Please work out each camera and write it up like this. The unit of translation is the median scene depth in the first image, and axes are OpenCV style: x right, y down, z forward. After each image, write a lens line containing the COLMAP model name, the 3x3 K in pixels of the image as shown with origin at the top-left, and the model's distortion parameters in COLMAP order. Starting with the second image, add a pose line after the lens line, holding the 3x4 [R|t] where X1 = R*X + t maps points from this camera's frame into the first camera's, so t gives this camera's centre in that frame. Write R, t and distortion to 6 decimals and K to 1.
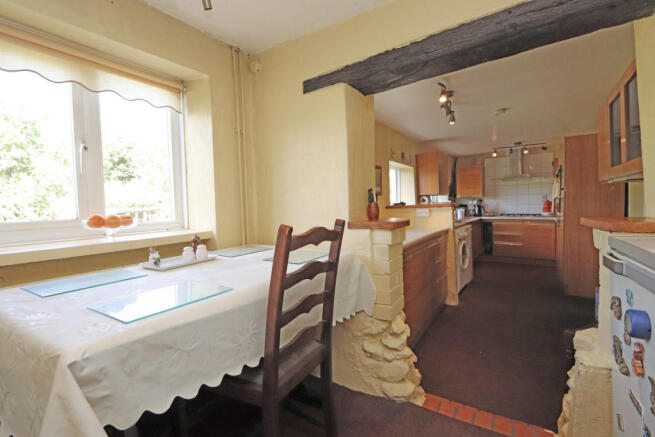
lens RADIAL K [[300.7, 0, 327.5], [0, 300.7, 218.5], [0, 0, 1]] dist [-0.013320, 0.000128]
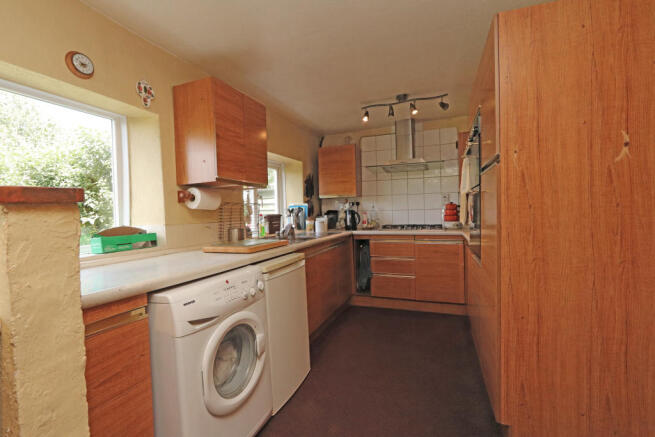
lens RADIAL K [[300.7, 0, 327.5], [0, 300.7, 218.5], [0, 0, 1]] dist [-0.013320, 0.000128]
pose [[0.967866, -0.005763, 0.251399, 0.341239], [0.013158, 0.999528, -0.027746, -0.014486], [-0.251121, 0.030162, 0.967486, 0.474421]]
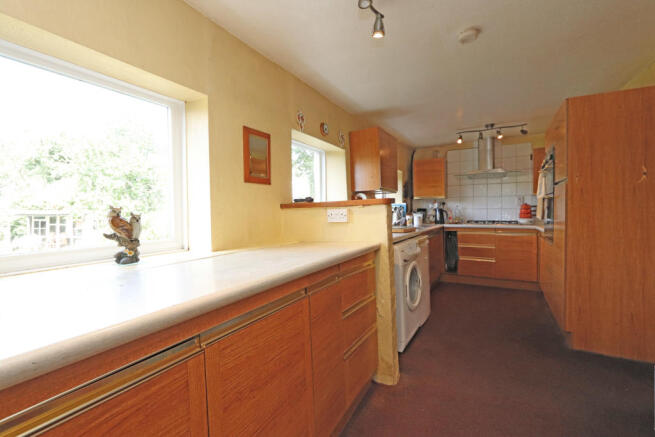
lens RADIAL K [[302.9, 0, 331.9], [0, 302.9, 216.4], [0, 0, 1]] dist [-0.001179, -0.000336]
pose [[0.993970, 0.010907, 0.109113, 0.156168], [-0.007722, 0.999533, -0.029566, -0.000470], [-0.109385, 0.028545, 0.993590, 0.280585]]
